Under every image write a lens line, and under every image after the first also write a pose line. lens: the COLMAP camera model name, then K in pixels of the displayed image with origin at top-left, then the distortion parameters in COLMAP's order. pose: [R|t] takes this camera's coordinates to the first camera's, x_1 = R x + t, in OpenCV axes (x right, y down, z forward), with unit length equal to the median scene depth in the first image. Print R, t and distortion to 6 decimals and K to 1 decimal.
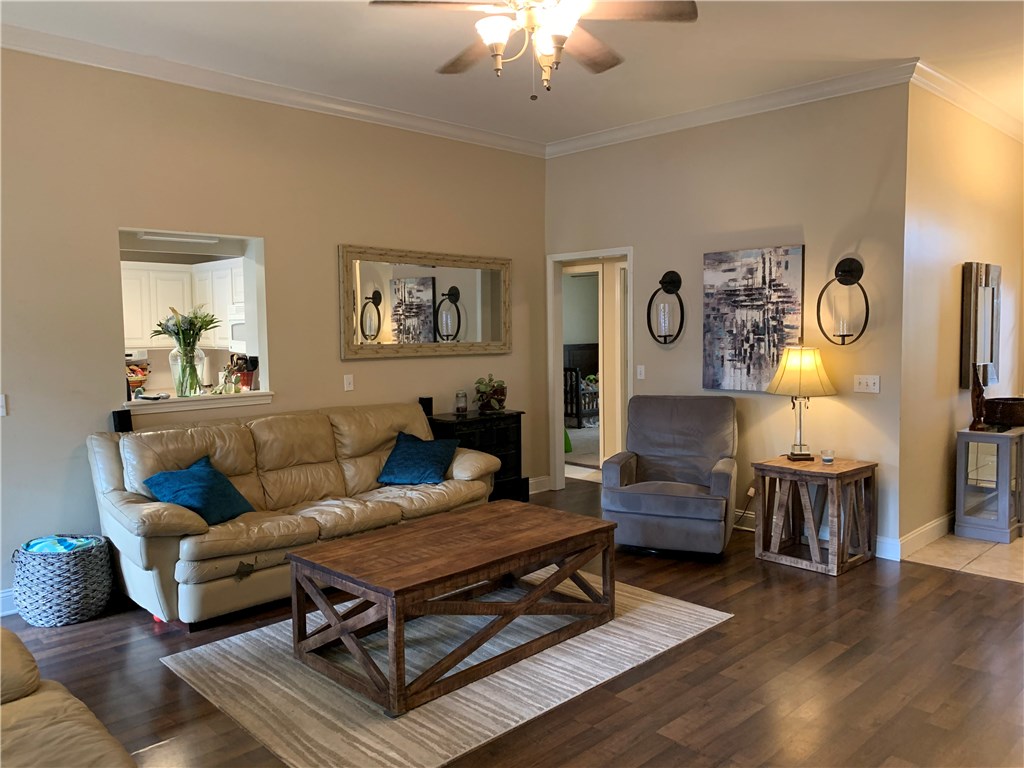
lens RADIAL K [[786.0, 0, 512.5], [0, 786.0, 380.1], [0, 0, 1]] dist [0.030296, -0.011339]
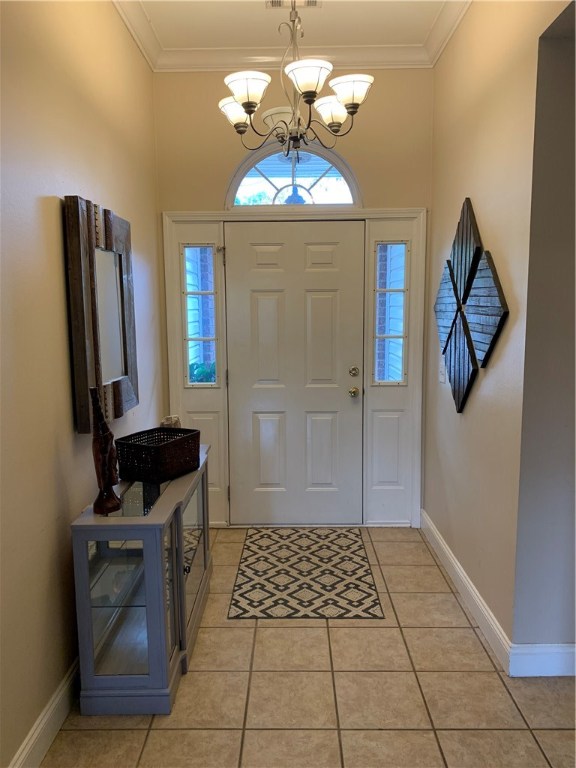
lens RADIAL K [[589.5, 0, 288.0], [0, 589.5, 383.6], [0, 0, 1]] dist [0.030296, -0.011339]
pose [[0.706512, -0.081045, 0.703045, 1.948874], [0.043962, 0.996529, 0.070698, -0.232010], [-0.706334, -0.019042, 0.707623, 3.087165]]
